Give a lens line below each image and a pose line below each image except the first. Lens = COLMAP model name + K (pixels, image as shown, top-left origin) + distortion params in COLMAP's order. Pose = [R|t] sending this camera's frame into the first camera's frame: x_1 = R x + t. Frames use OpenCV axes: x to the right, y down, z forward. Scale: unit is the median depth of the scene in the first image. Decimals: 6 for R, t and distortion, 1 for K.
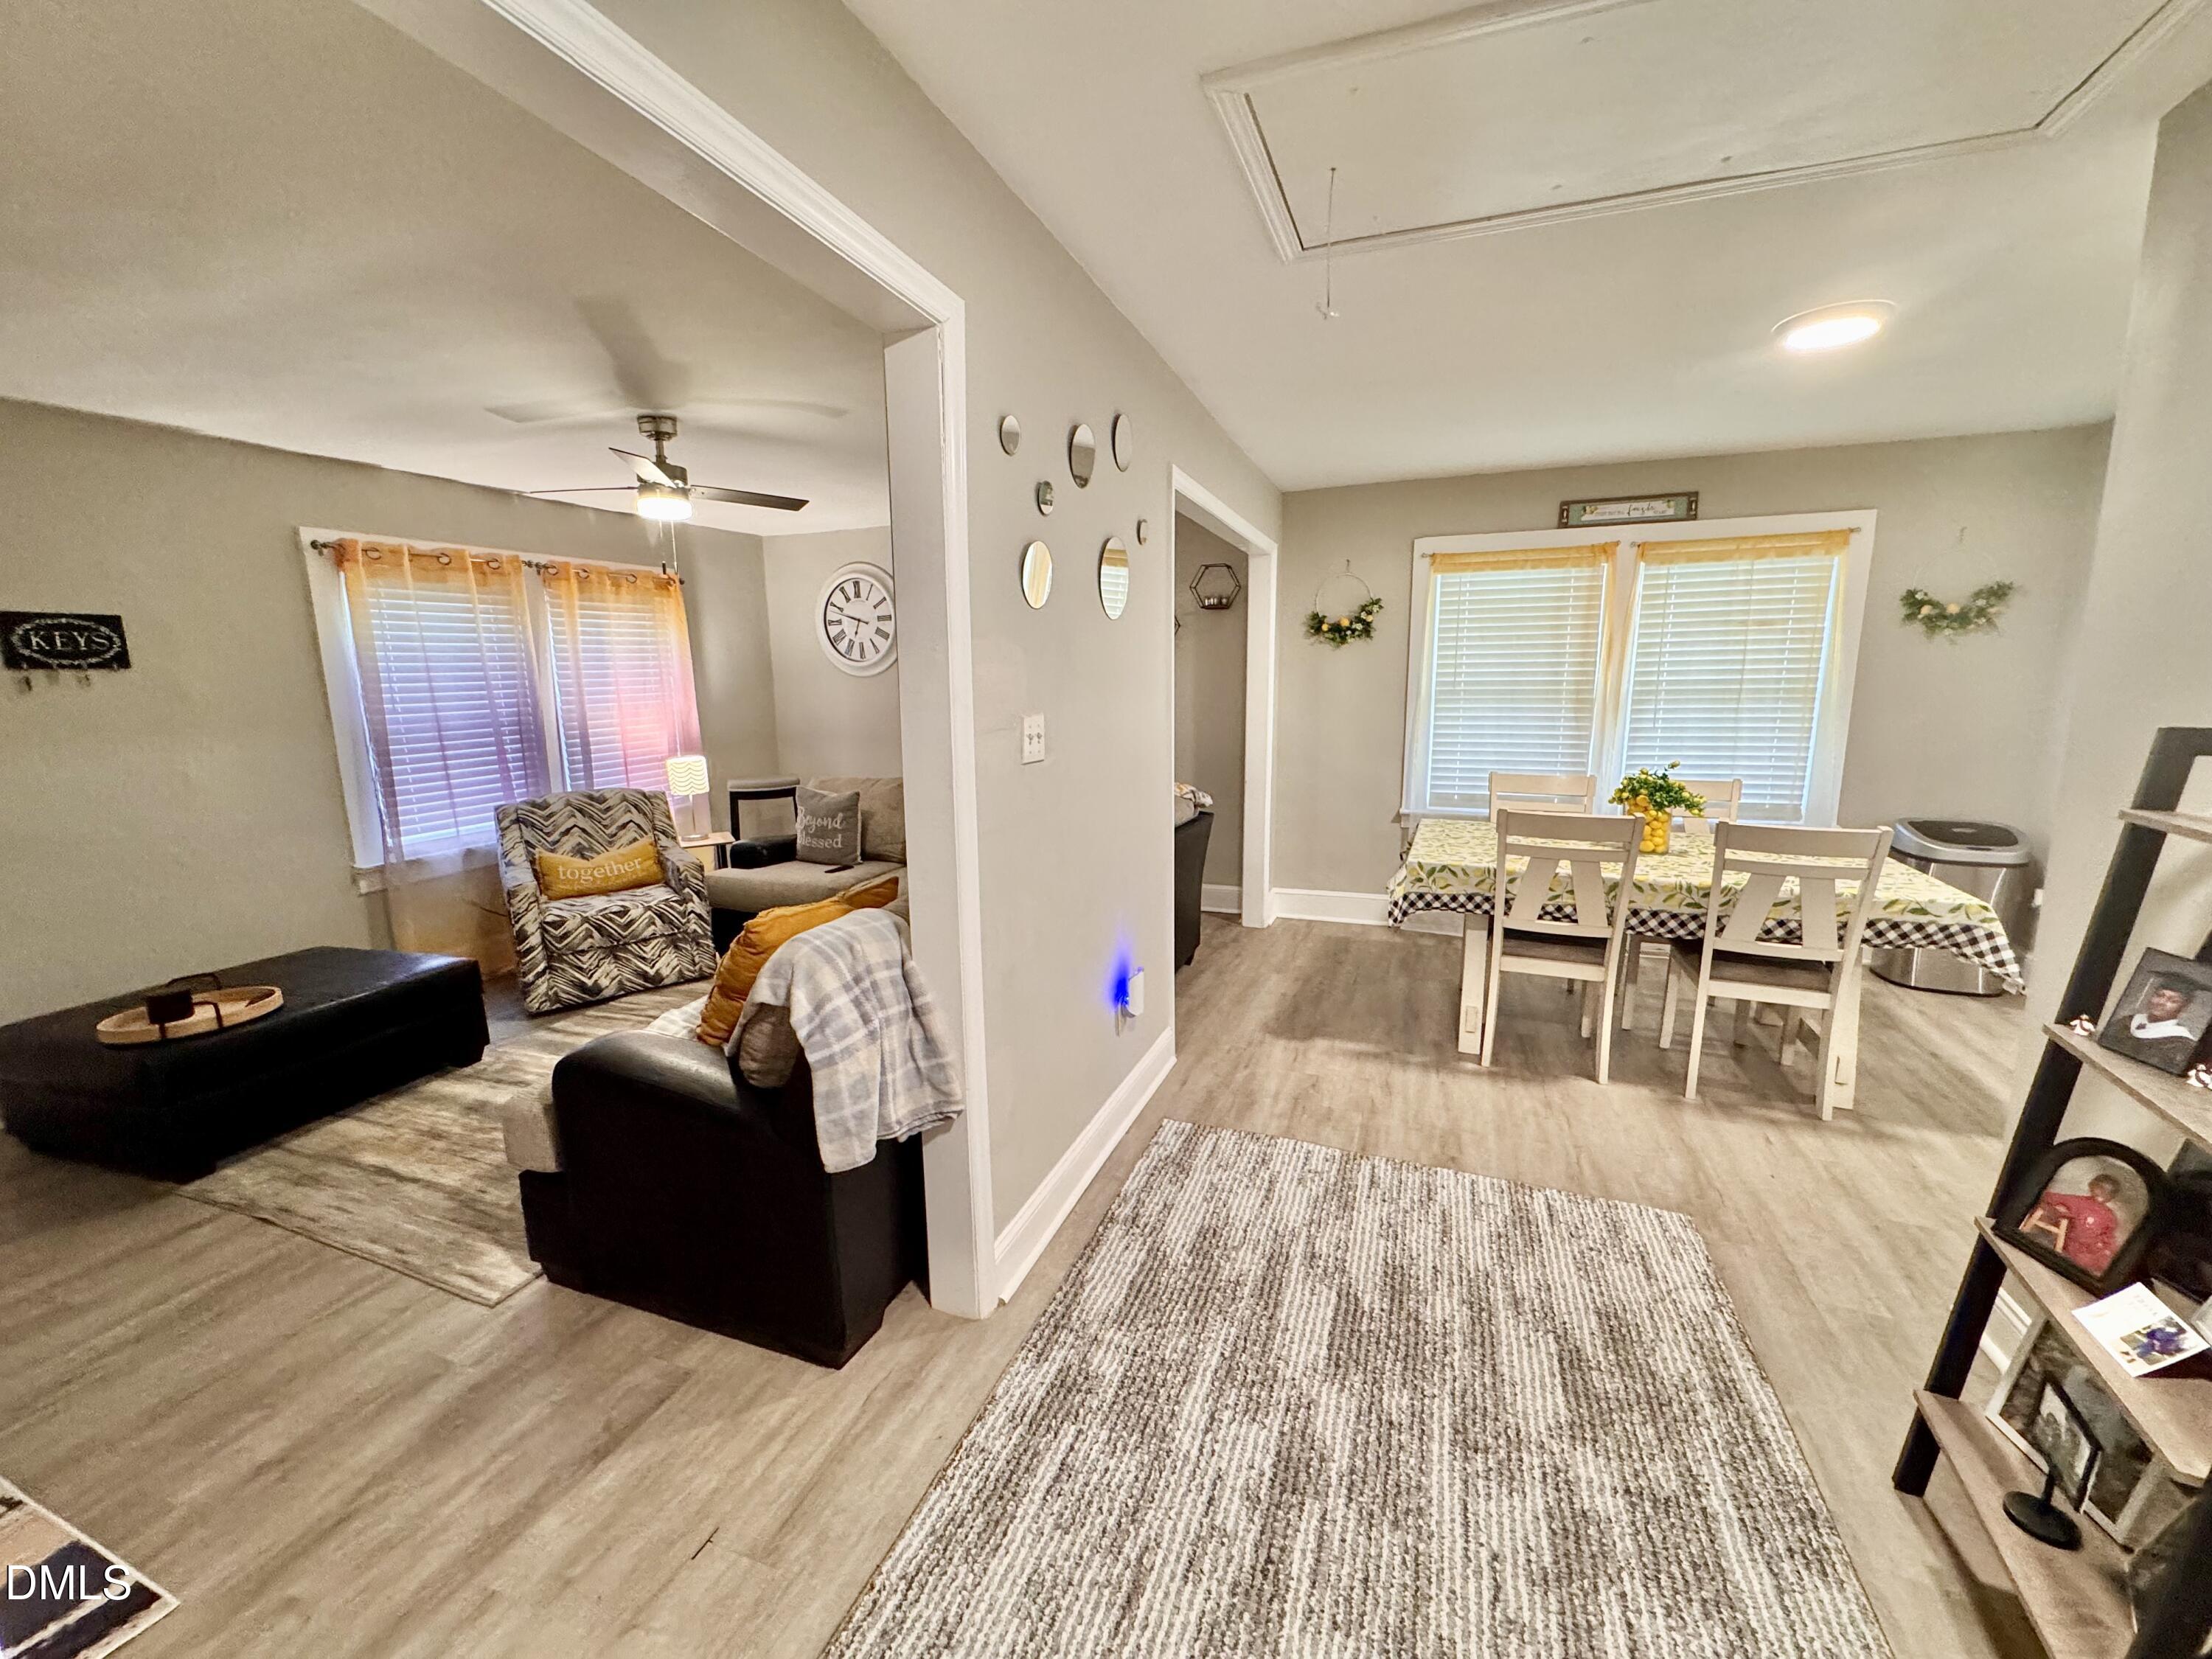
lens RADIAL K [[881.0, 0, 1108.3], [0, 881.0, 829.3], [0, 0, 1]] dist [0.000932, -0.000565]
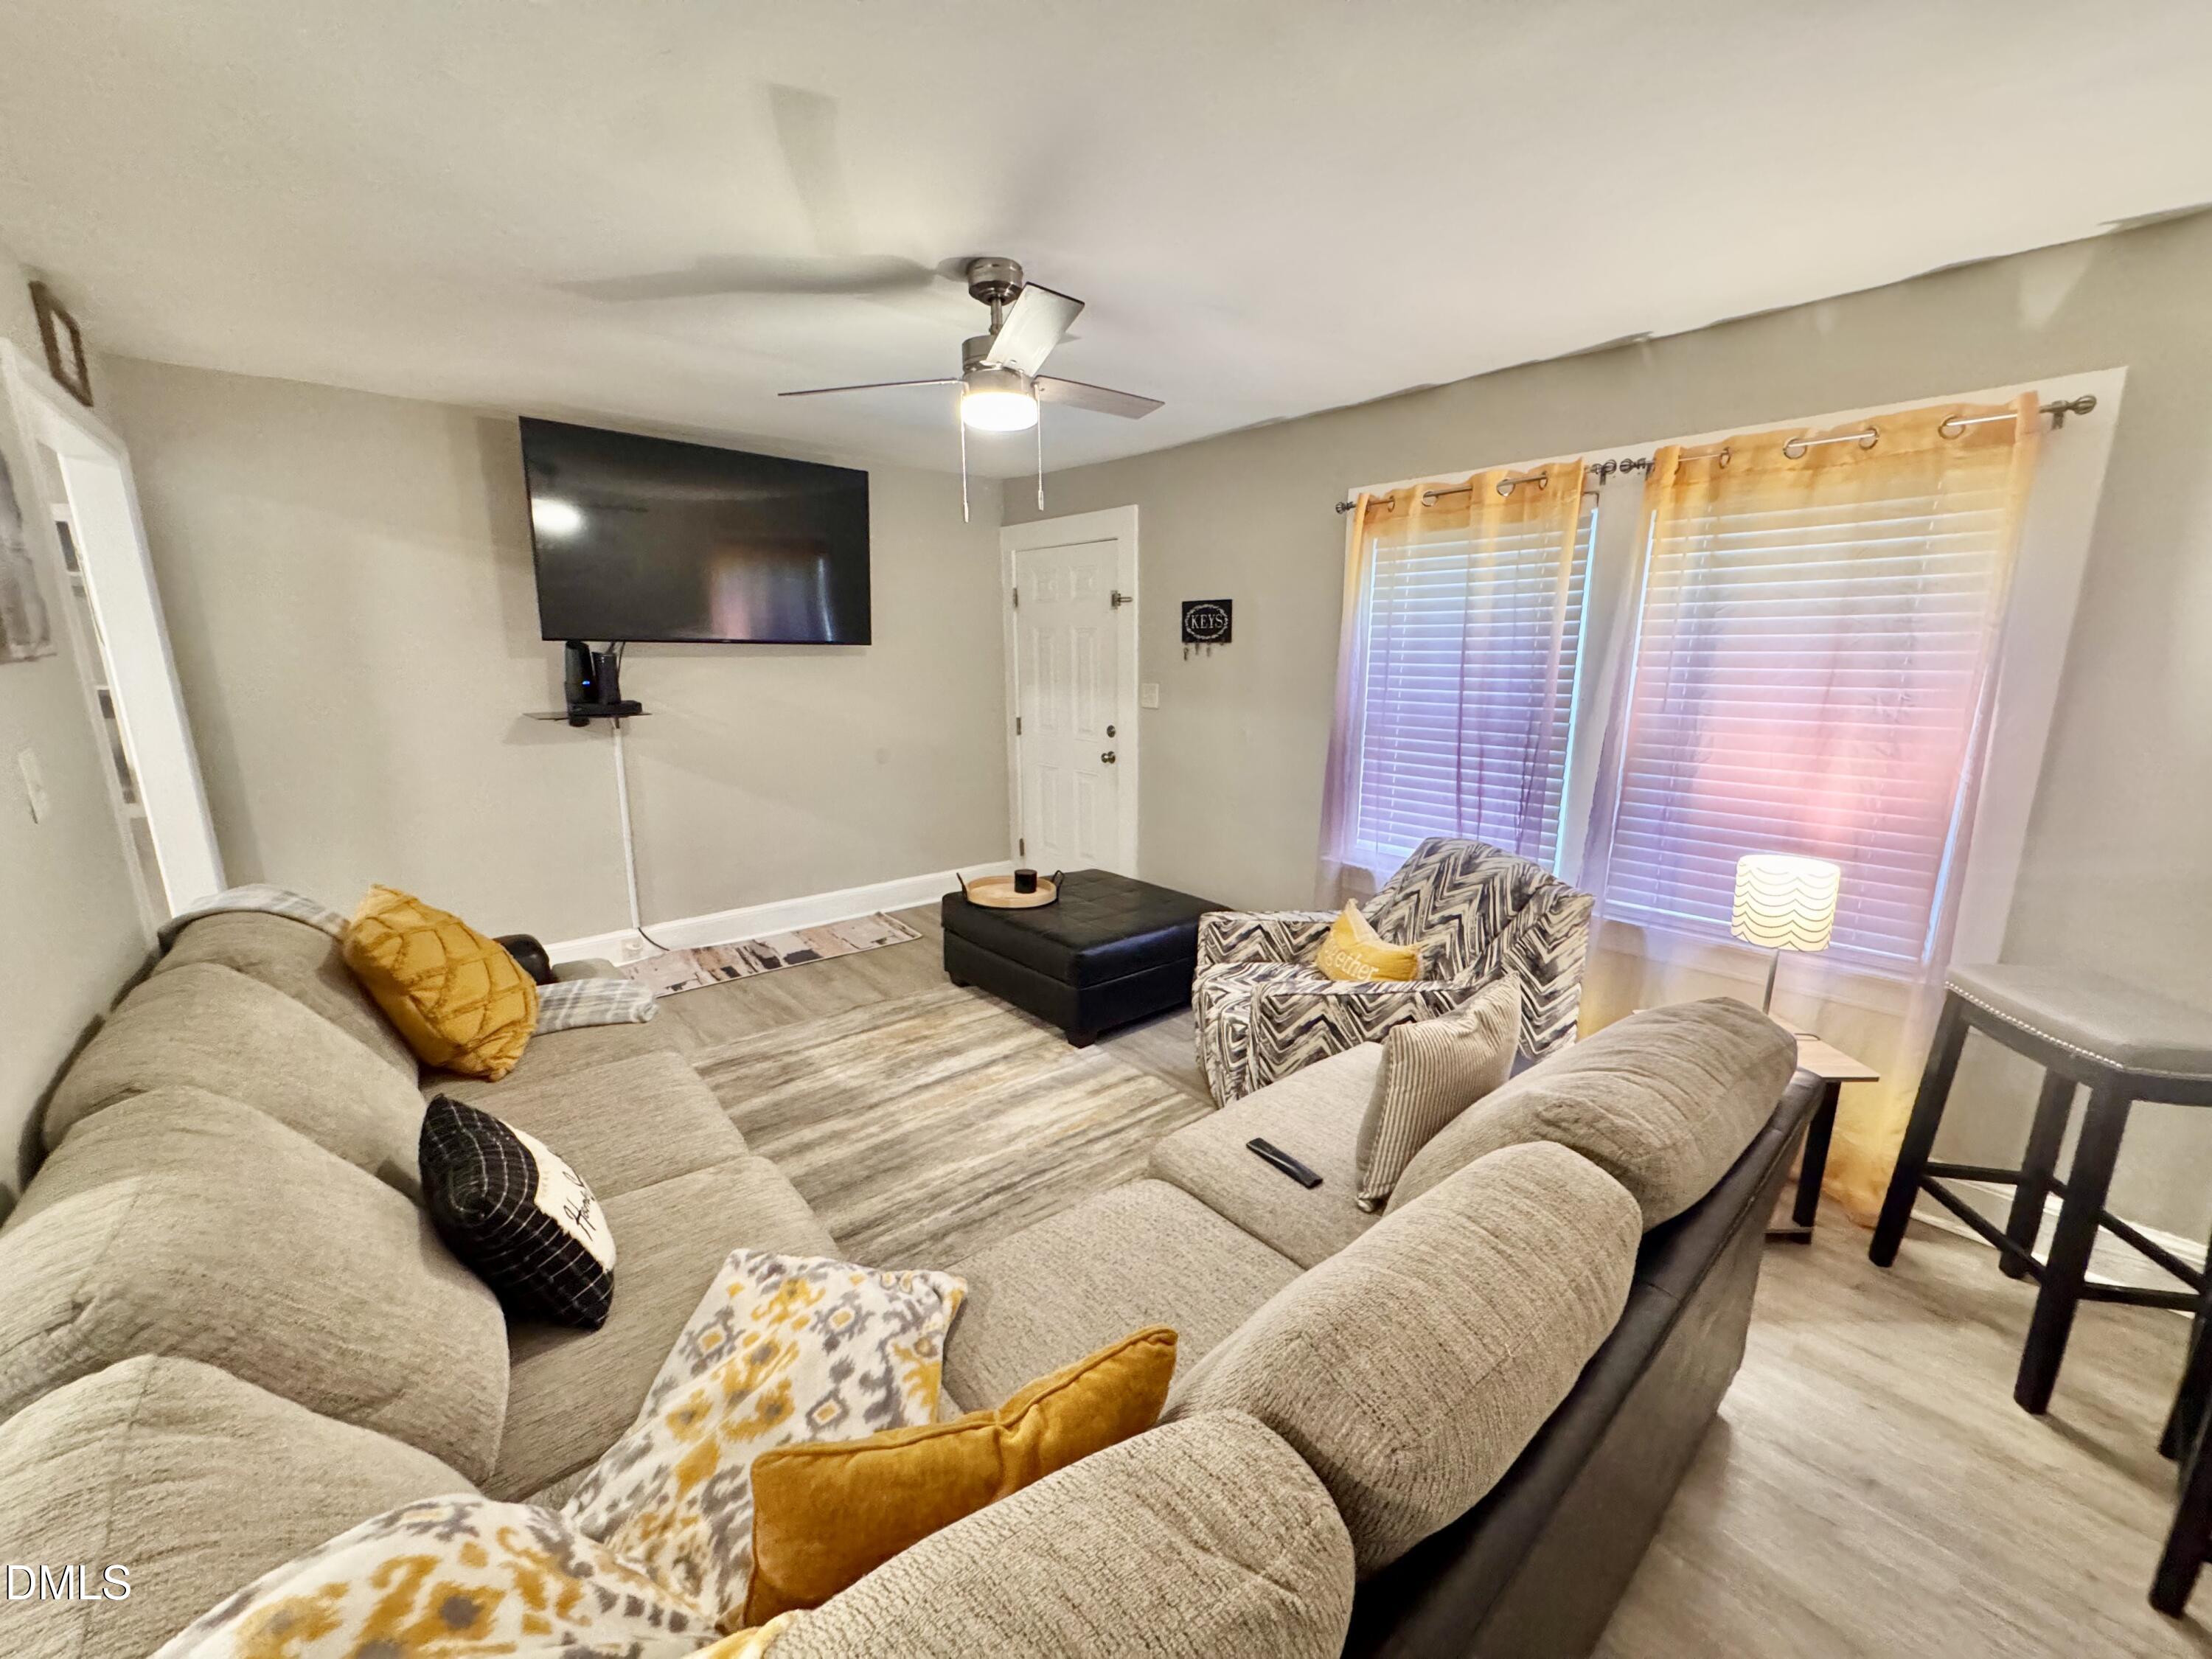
lens RADIAL K [[881.0, 0, 1095.0], [0, 881.0, 829.6], [0, 0, 1]] dist [0.000932, -0.000565]
pose [[-0.480928, 0.202331, -0.853094, 0.060430], [-0.147988, 0.940314, 0.306445, -0.229329], [0.864180, 0.273626, -0.422281, 1.144210]]
